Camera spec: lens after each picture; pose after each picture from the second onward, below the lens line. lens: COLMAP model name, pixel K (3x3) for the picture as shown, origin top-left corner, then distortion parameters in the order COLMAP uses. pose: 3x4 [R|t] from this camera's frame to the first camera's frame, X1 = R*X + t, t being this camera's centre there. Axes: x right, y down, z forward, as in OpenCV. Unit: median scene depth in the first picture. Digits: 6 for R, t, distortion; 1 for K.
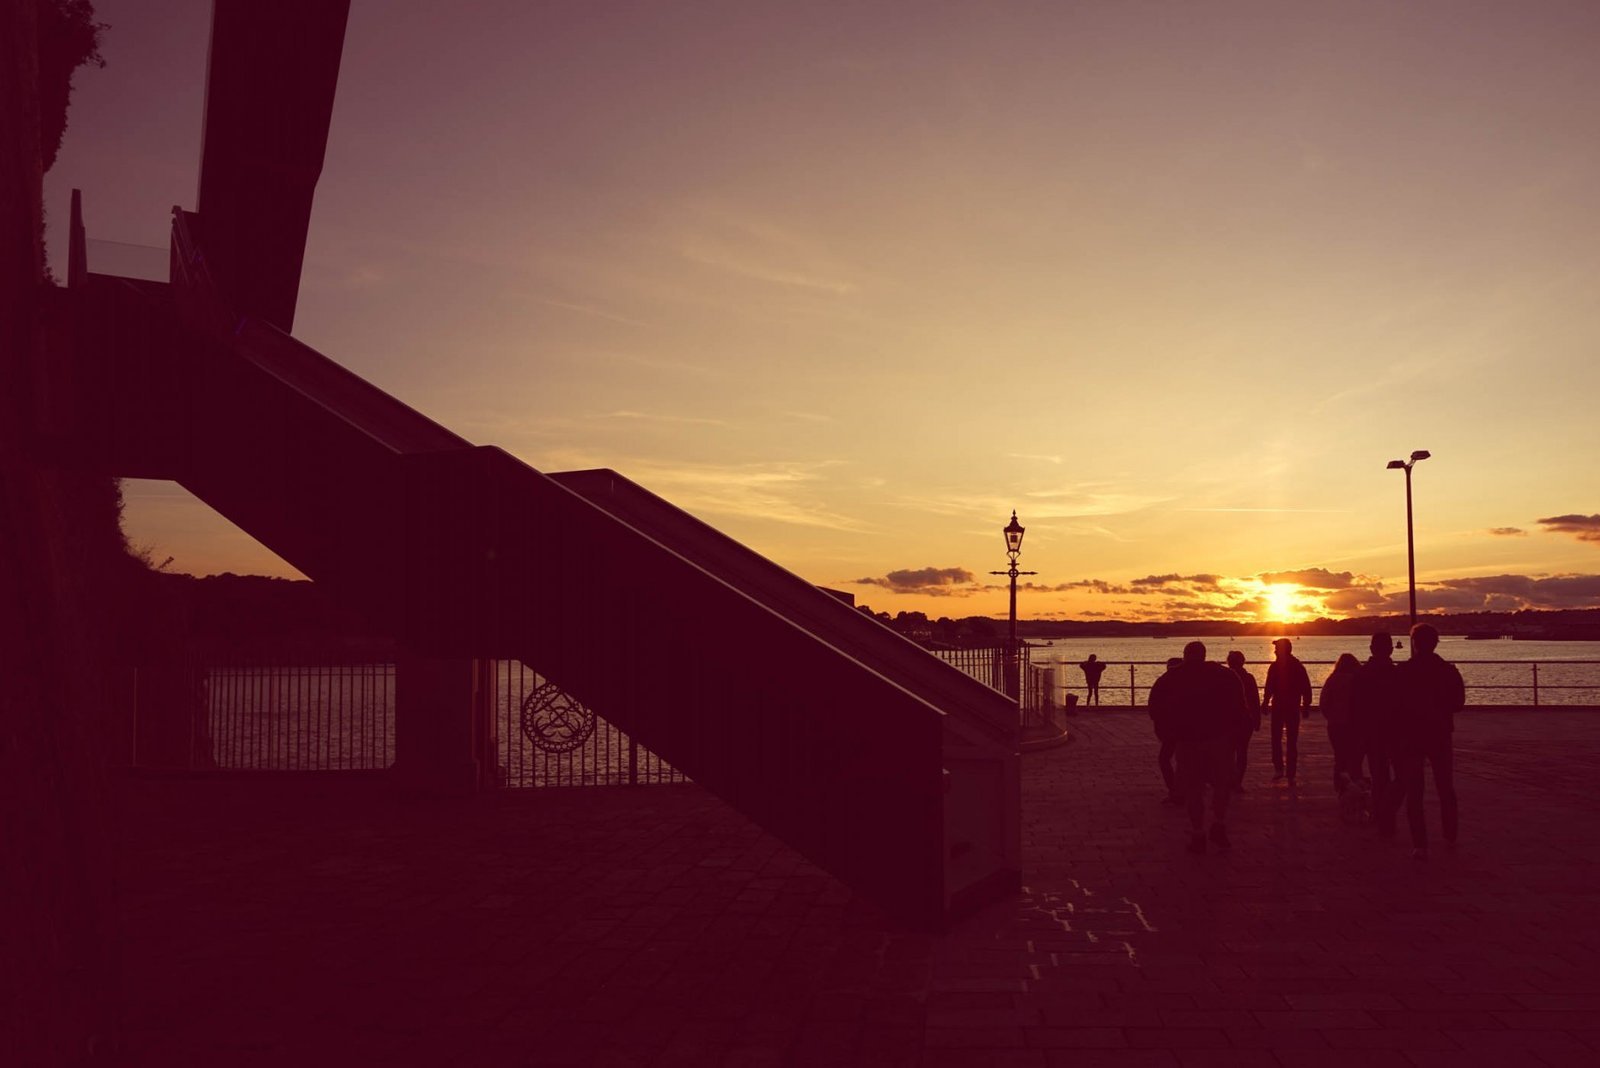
lens RADIAL K [[1269.4, 0, 791.7], [0, 1269.4, 529.6], [0, 0, 1]] dist [0.001226, 0.000567]
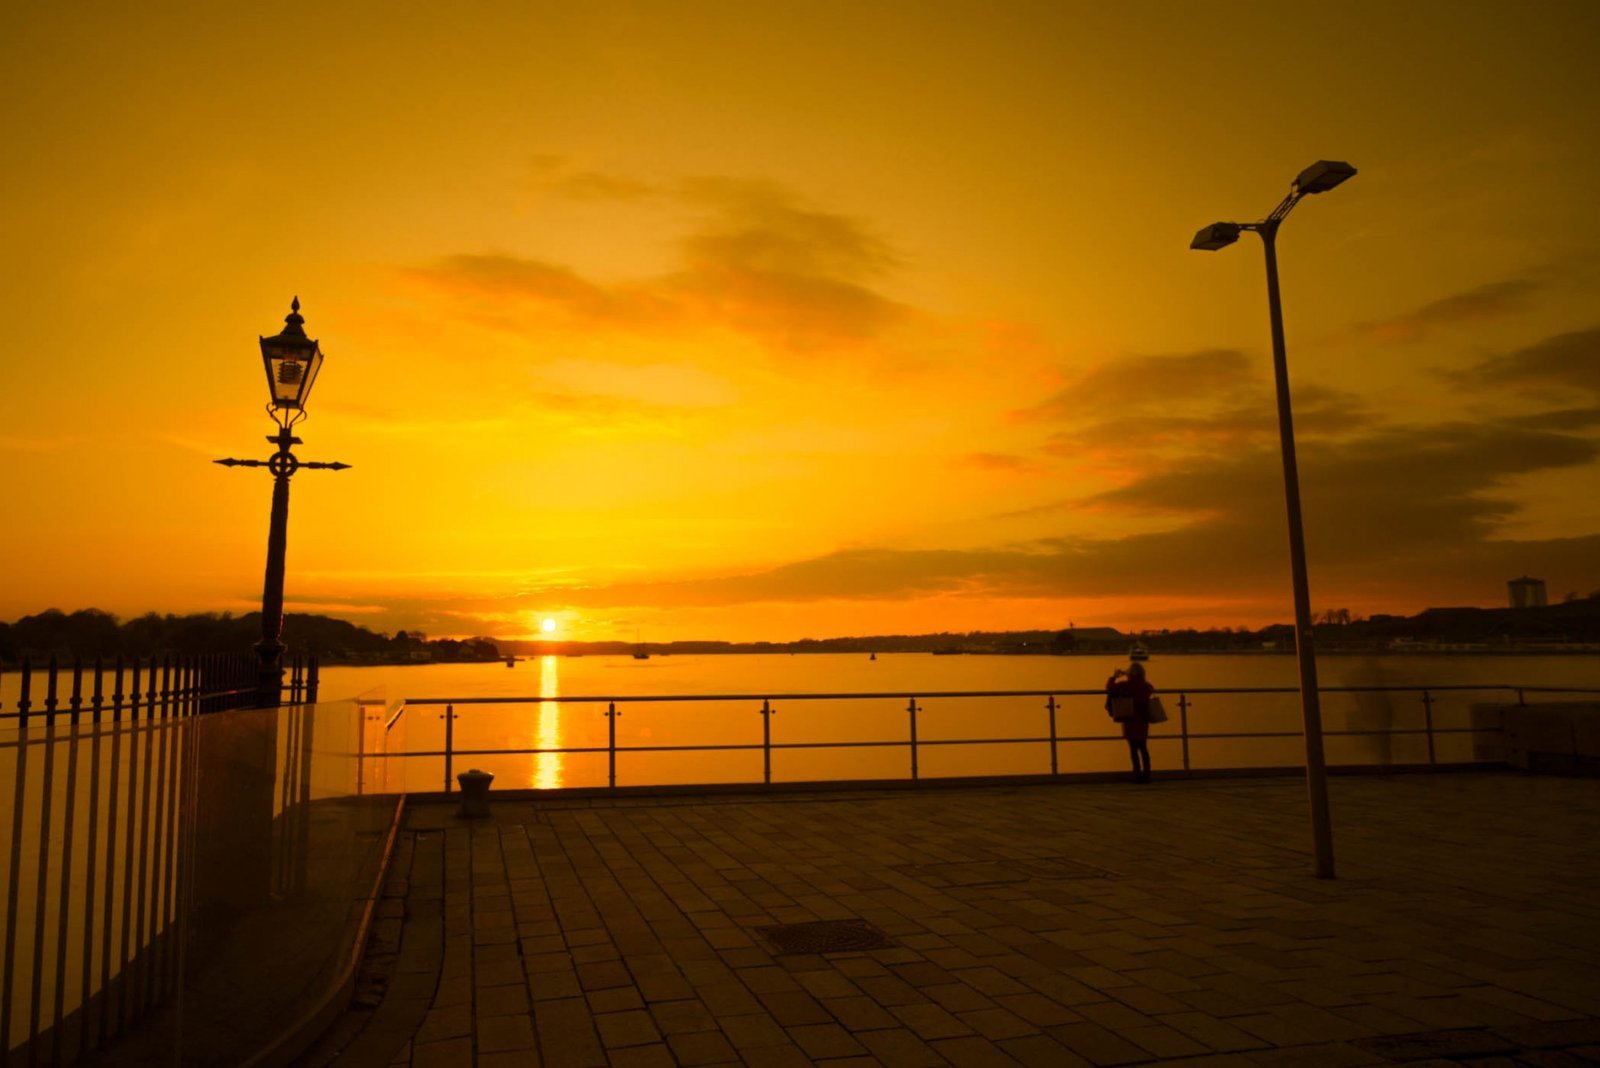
lens RADIAL K [[1269.4, 0, 791.7], [0, 1269.4, 529.6], [0, 0, 1]] dist [0.001226, 0.000567]
pose [[0.846969, 0.060589, 0.528178, 0.105736], [-0.025512, 0.996972, -0.073456, 0.076820], [-0.531029, 0.048740, 0.845950, 0.608249]]
